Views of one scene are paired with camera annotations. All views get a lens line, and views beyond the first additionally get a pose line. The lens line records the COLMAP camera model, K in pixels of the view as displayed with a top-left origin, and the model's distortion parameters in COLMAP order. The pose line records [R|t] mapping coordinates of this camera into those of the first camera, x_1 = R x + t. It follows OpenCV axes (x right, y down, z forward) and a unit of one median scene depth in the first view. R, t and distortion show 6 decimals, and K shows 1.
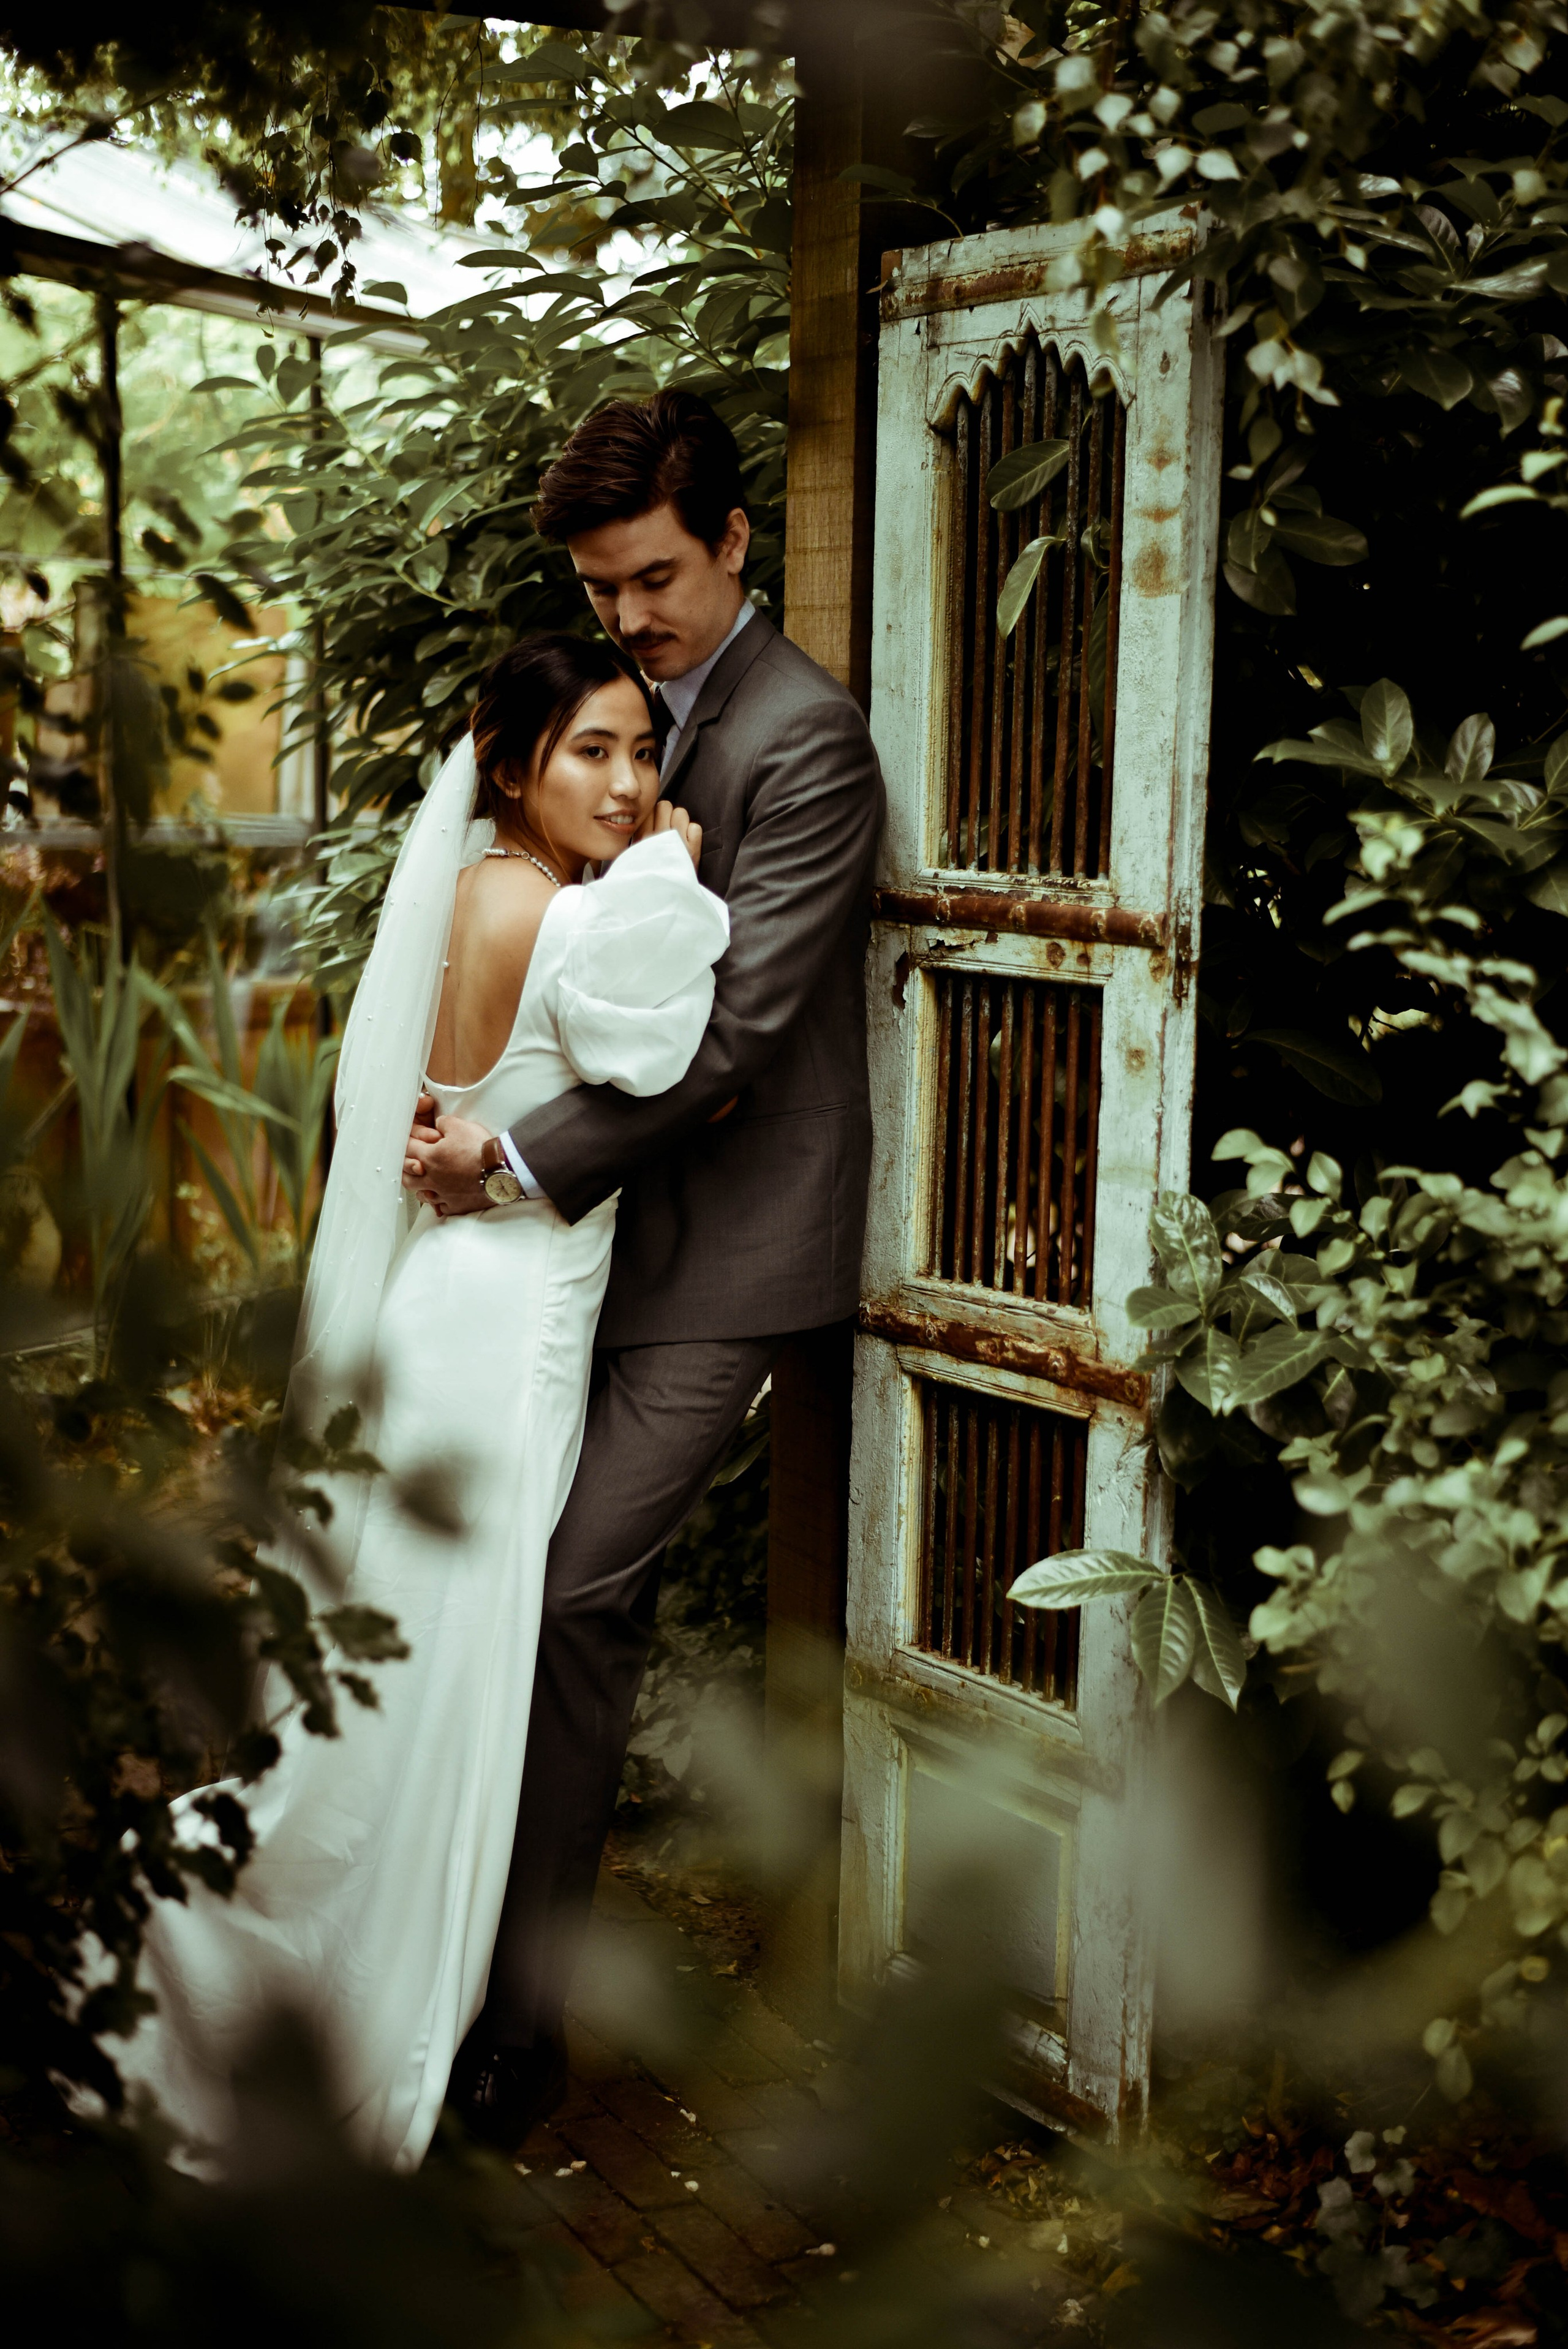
lens RADIAL K [[3454.2, 0, 787.1], [0, 3454.2, 1188.8], [0, 0, 1]] dist [-0.011254, 0.011914]
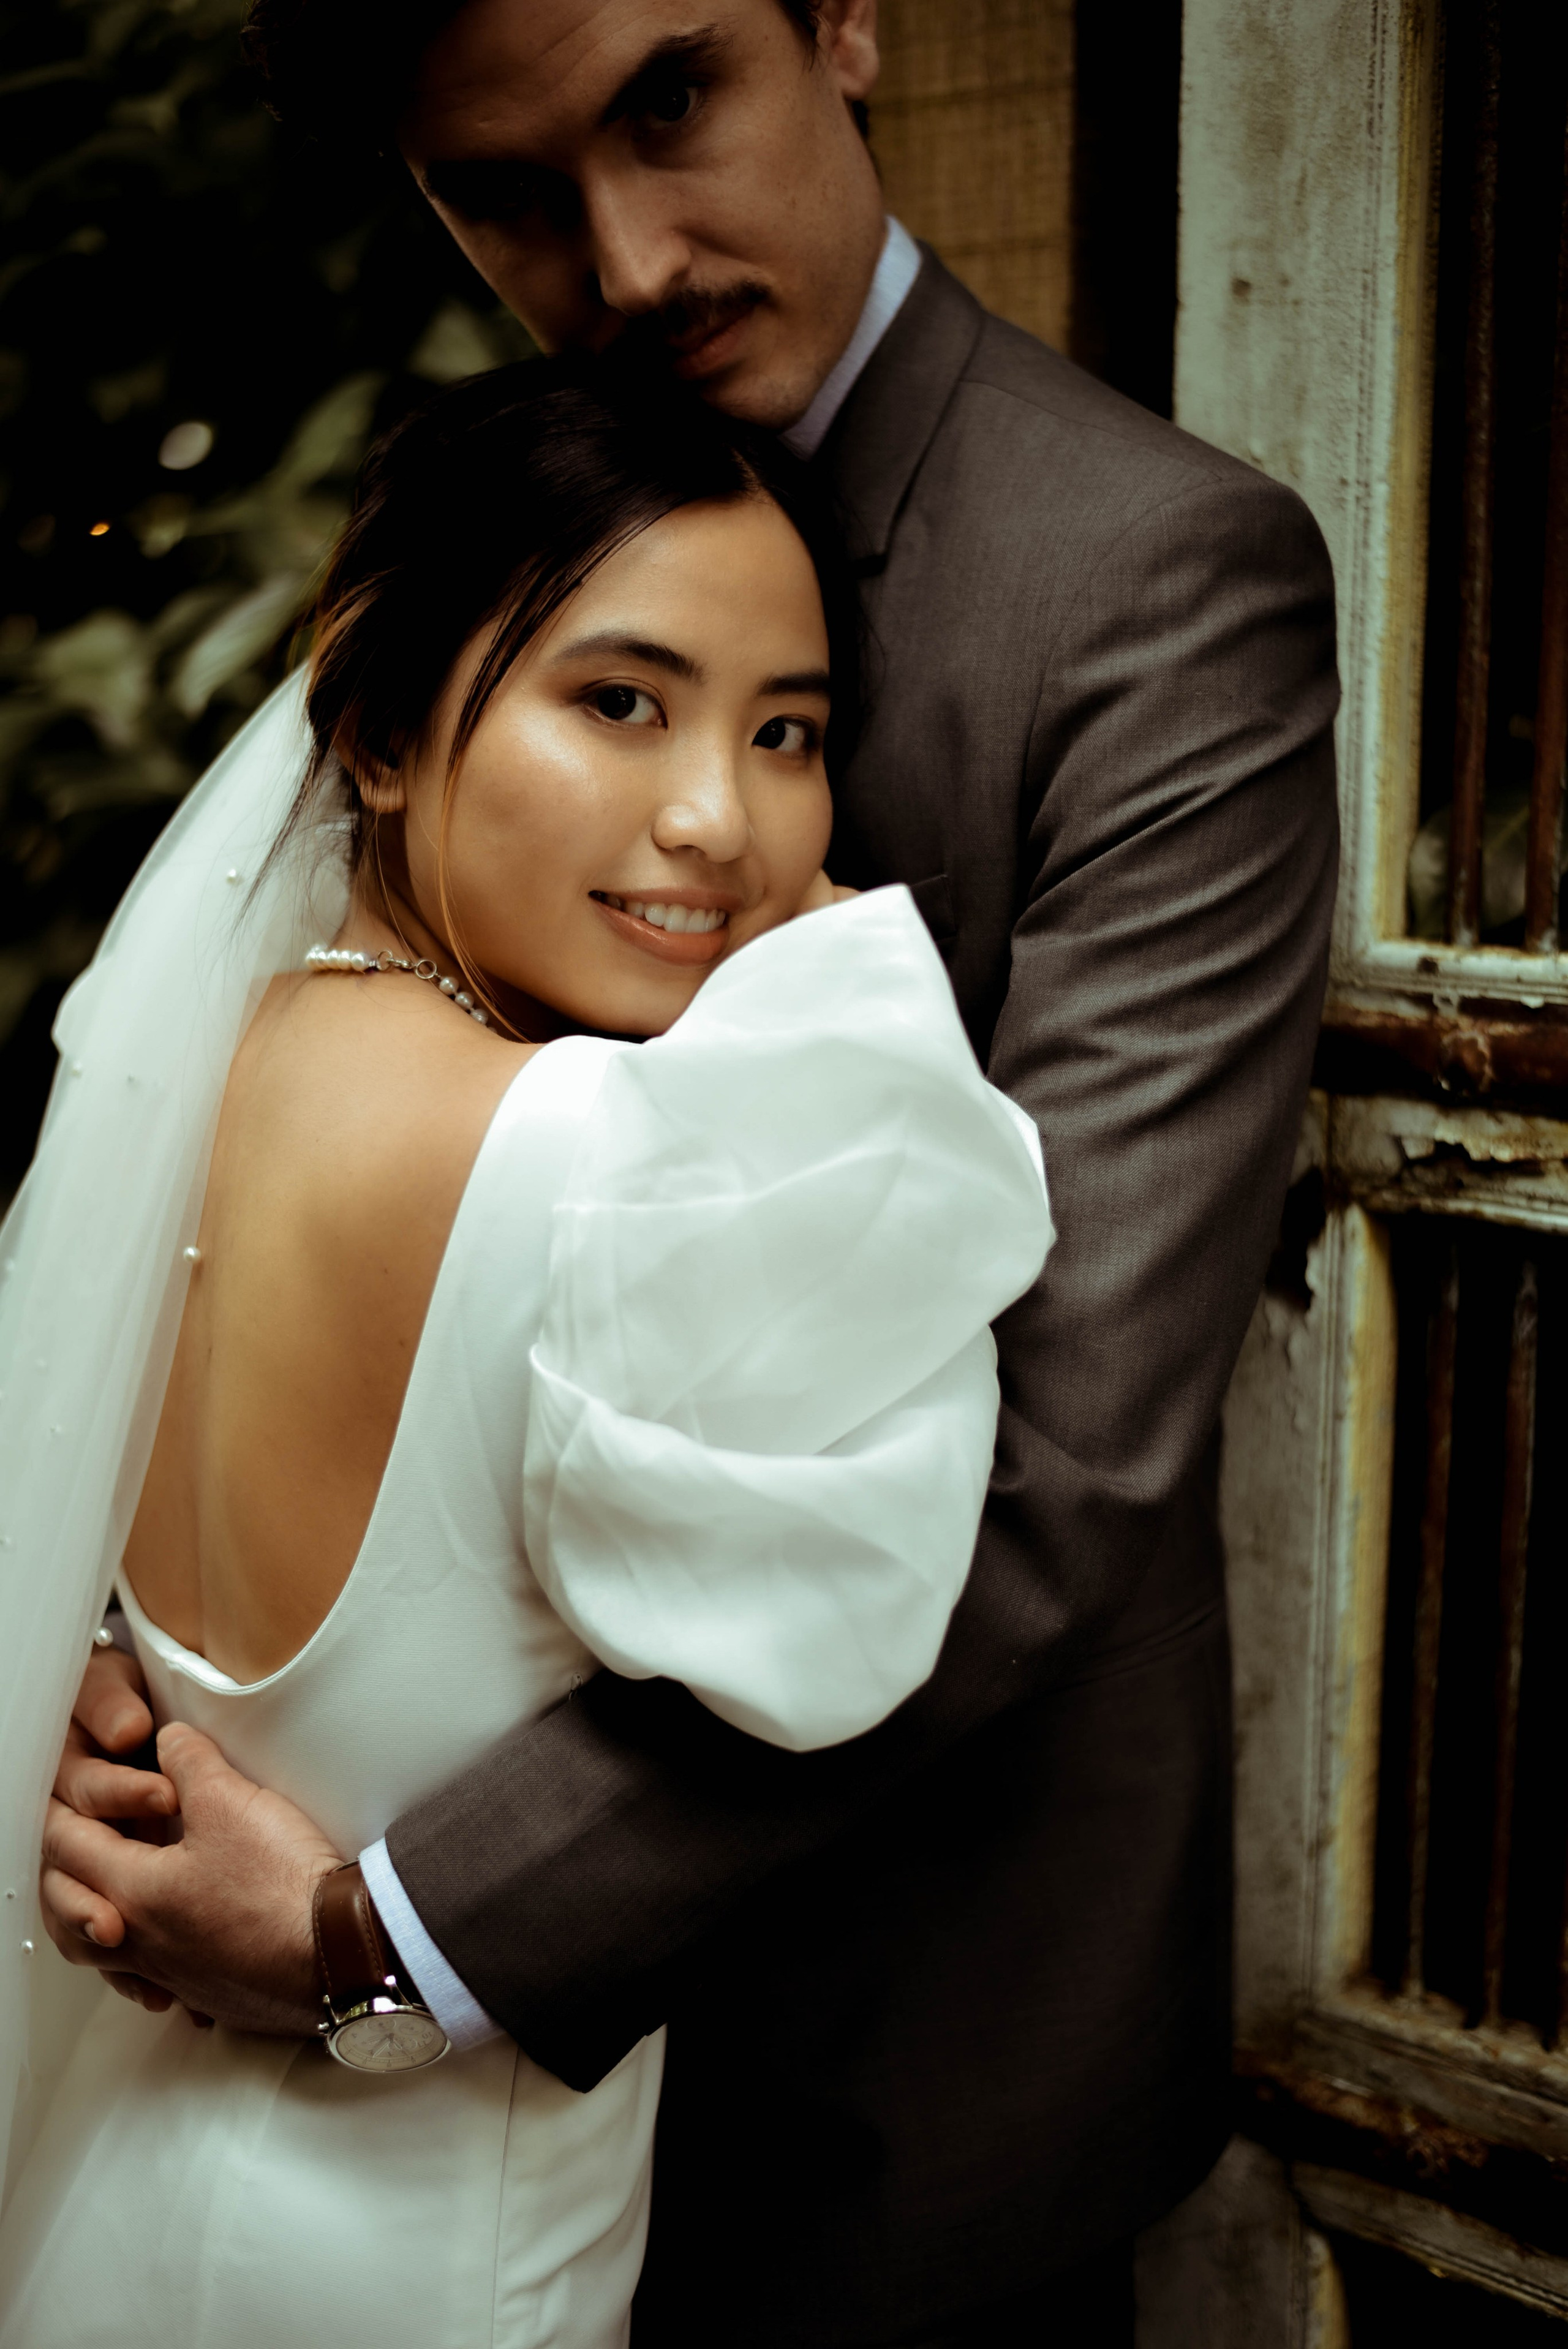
lens RADIAL K [[3454.2, 0, 787.1], [0, 3454.2, 1188.8], [0, 0, 1]] dist [-0.011254, 0.011914]
pose [[0.972246, -0.059595, 0.226245, -0.108538], [0.047535, 0.997161, 0.058390, -0.092256], [-0.229083, -0.046015, 0.972319, 0.659966]]
